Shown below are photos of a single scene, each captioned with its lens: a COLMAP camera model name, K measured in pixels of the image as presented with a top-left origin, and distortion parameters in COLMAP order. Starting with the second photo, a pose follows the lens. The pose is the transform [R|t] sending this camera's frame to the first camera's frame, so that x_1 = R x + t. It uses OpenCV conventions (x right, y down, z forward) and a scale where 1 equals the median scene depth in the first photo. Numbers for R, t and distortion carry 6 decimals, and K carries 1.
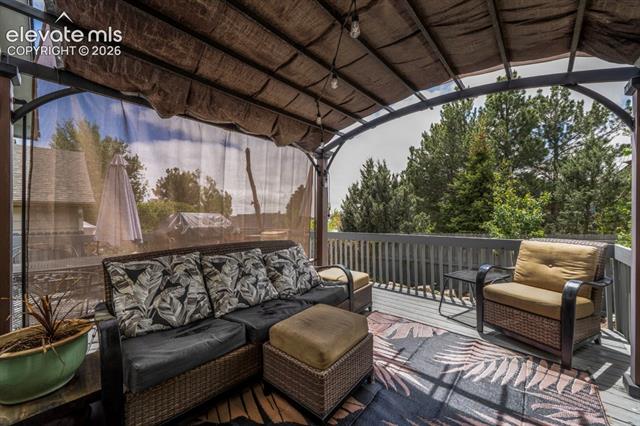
lens RADIAL K [[257.3, 0, 320.0], [0, 257.3, 213.0], [0, 0, 1]] dist [0.000112, 0.000019]
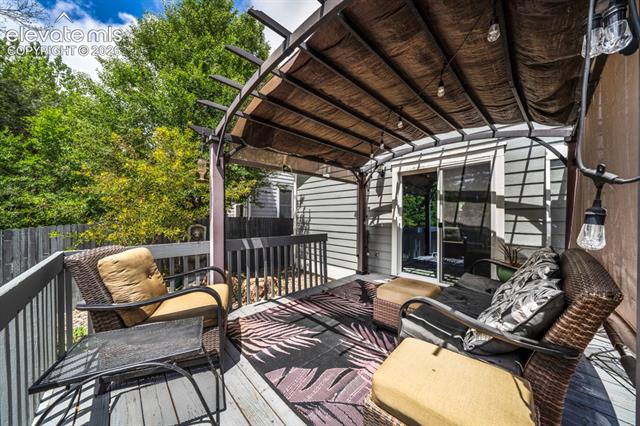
lens RADIAL K [[219.9, 0, 313.9], [0, 219.9, 215.6], [0, 0, 1]] dist [0.000402, 0.000039]
pose [[-0.993267, -0.004871, 0.115745, 0.362815], [-0.004204, 0.999973, 0.006007, 0.008887], [-0.115771, 0.005480, -0.993261, 2.001878]]
